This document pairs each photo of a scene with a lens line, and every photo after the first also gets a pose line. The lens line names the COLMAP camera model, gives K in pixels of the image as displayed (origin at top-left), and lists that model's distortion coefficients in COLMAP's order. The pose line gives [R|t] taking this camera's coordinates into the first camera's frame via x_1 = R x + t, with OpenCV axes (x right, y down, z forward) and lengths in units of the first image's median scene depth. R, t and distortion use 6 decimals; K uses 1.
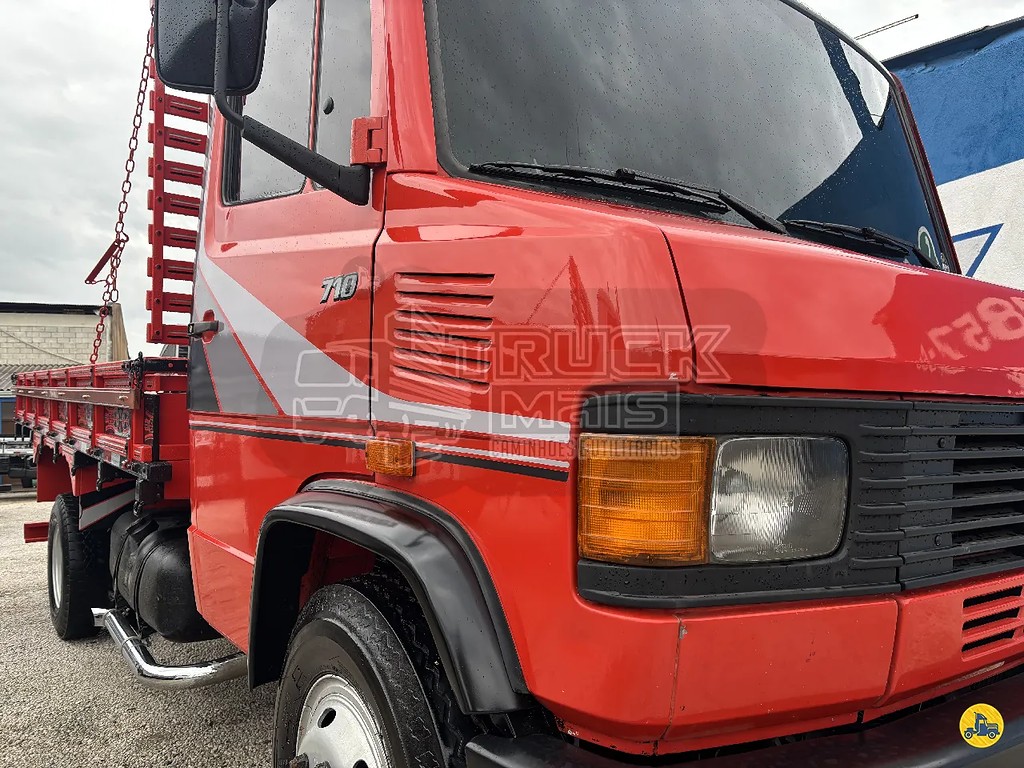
lens RADIAL K [[769.3, 0, 492.9], [0, 769.3, 386.8], [0, 0, 1]] dist [0.043034, -0.061613]
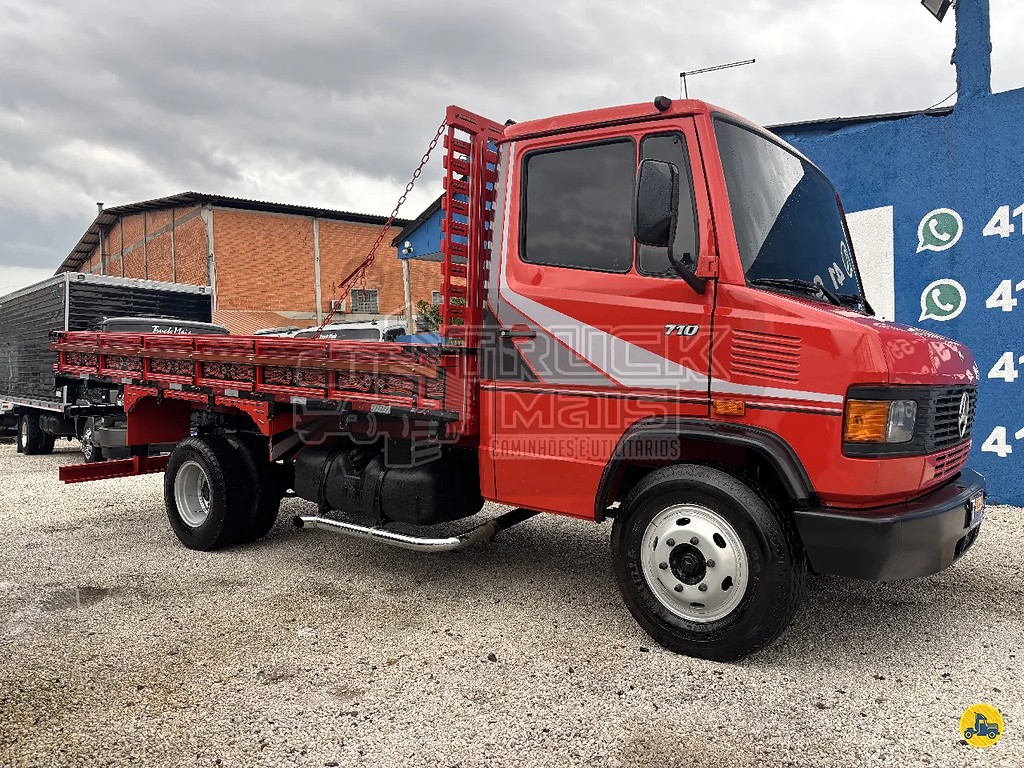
lens RADIAL K [[769.3, 0, 492.9], [0, 769.3, 386.8], [0, 0, 1]] dist [0.043034, -0.061613]
pose [[0.963507, 0.002476, 0.267670, -1.436644], [-0.020893, 0.997602, 0.065979, -0.112045], [-0.266865, -0.069164, 0.961249, -1.058464]]
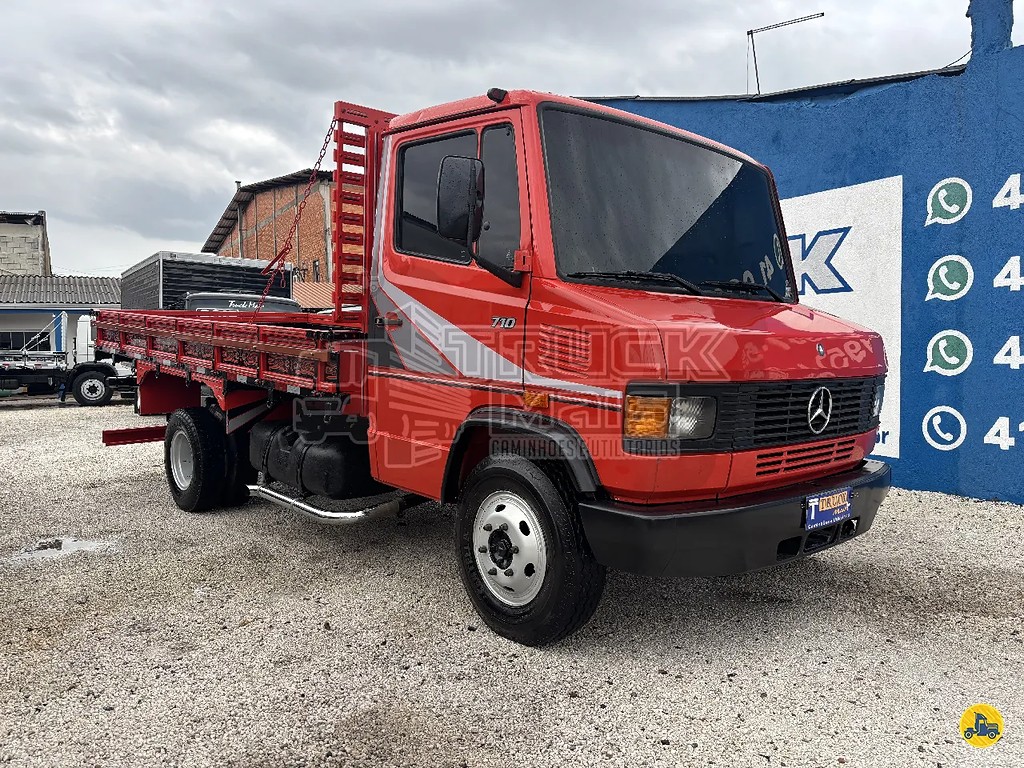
lens RADIAL K [[769.3, 0, 492.9], [0, 769.3, 386.8], [0, 0, 1]] dist [0.043034, -0.061613]
pose [[0.994840, 0.009603, 0.101002, -0.500006], [-0.020818, 0.993649, 0.110580, -0.206945], [-0.099298, -0.112112, 0.988722, -1.332150]]
